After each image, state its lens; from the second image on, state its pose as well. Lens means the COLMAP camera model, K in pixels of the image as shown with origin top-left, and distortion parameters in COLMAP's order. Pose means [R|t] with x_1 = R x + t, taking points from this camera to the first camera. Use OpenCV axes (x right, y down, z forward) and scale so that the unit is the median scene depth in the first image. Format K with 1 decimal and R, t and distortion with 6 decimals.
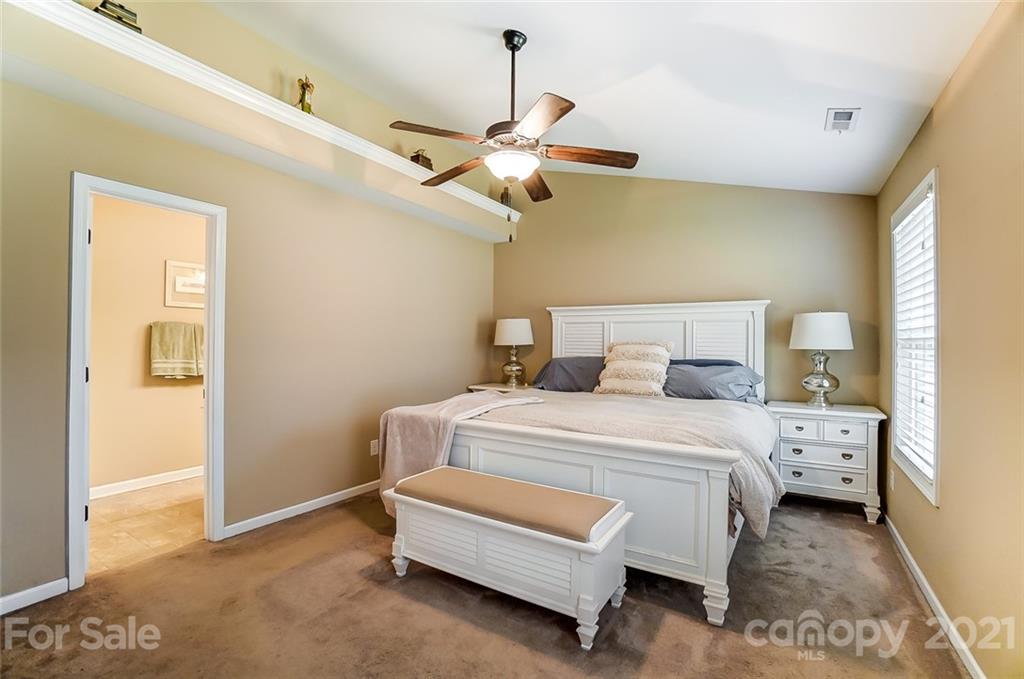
lens RADIAL K [[456.1, 0, 510.9], [0, 456.1, 325.7], [0, 0, 1]] dist [-0.049392, 0.000252]
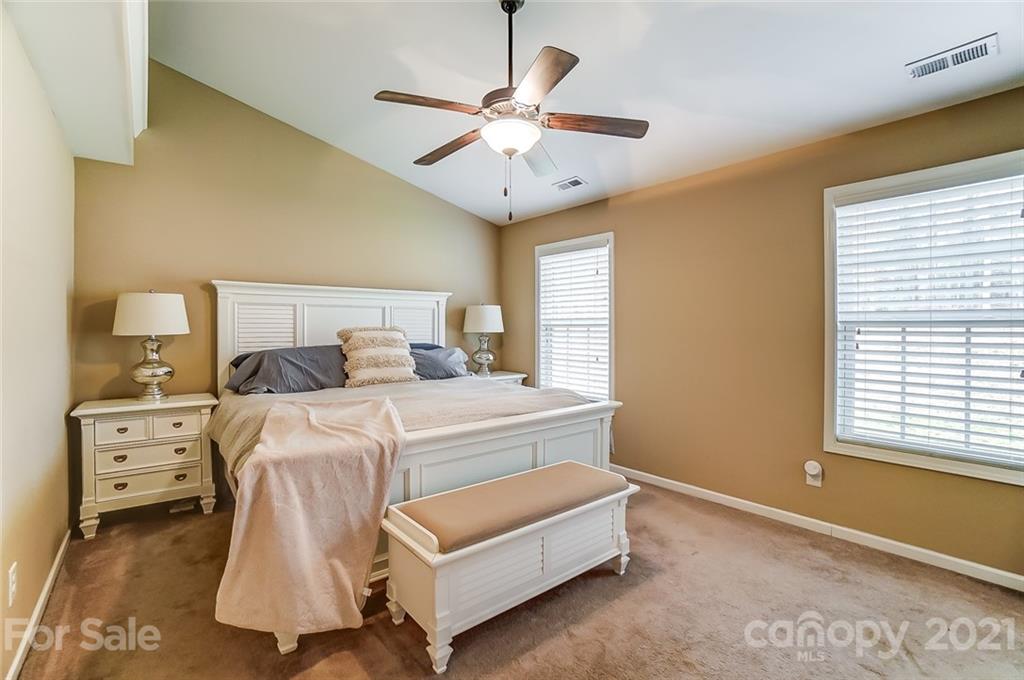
lens RADIAL K [[456.1, 0, 510.9], [0, 456.1, 326.2], [0, 0, 1]] dist [-0.049392, 0.000252]
pose [[0.322454, -0.004861, 0.946573, -0.563986], [-0.027238, 0.999525, 0.014412, 0.011754], [-0.946193, -0.030430, 0.322168, 0.460841]]
